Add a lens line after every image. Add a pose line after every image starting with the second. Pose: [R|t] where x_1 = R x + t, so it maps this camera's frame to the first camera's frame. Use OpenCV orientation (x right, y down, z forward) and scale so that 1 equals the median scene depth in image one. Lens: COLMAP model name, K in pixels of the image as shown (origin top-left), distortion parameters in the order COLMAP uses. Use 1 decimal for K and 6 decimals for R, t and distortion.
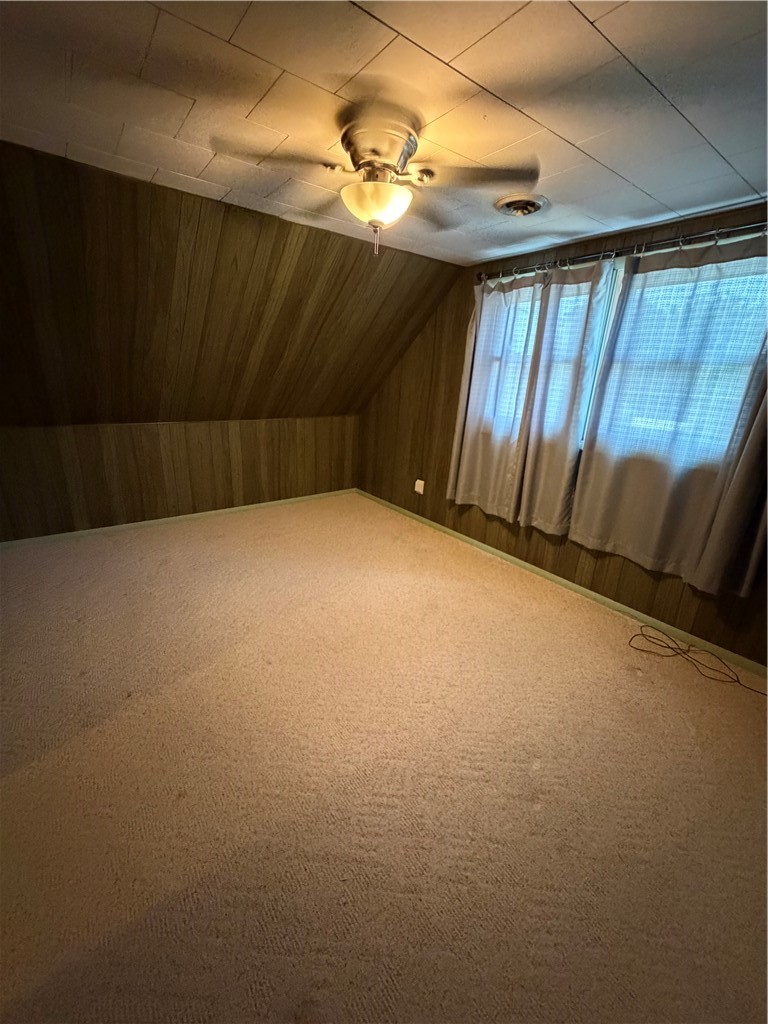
lens RADIAL K [[413.3, 0, 381.1], [0, 413.3, 514.4], [0, 0, 1]] dist [-0.003313, -0.000284]
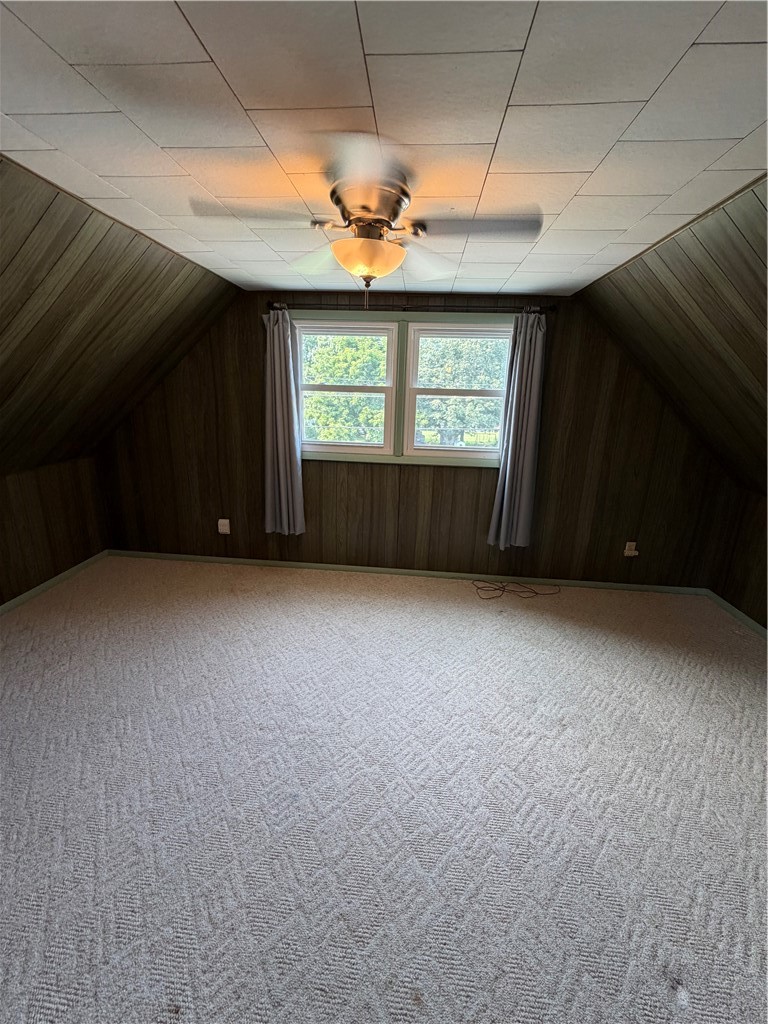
lens RADIAL K [[409.6, 0, 383.9], [0, 409.6, 508.3], [0, 0, 1]] dist [-0.001652, 0.001170]
pose [[0.665555, -0.236648, 0.707838, -0.392858], [0.242734, 0.965474, 0.094548, -0.140436], [-0.705774, 0.108889, 0.700019, 0.181979]]
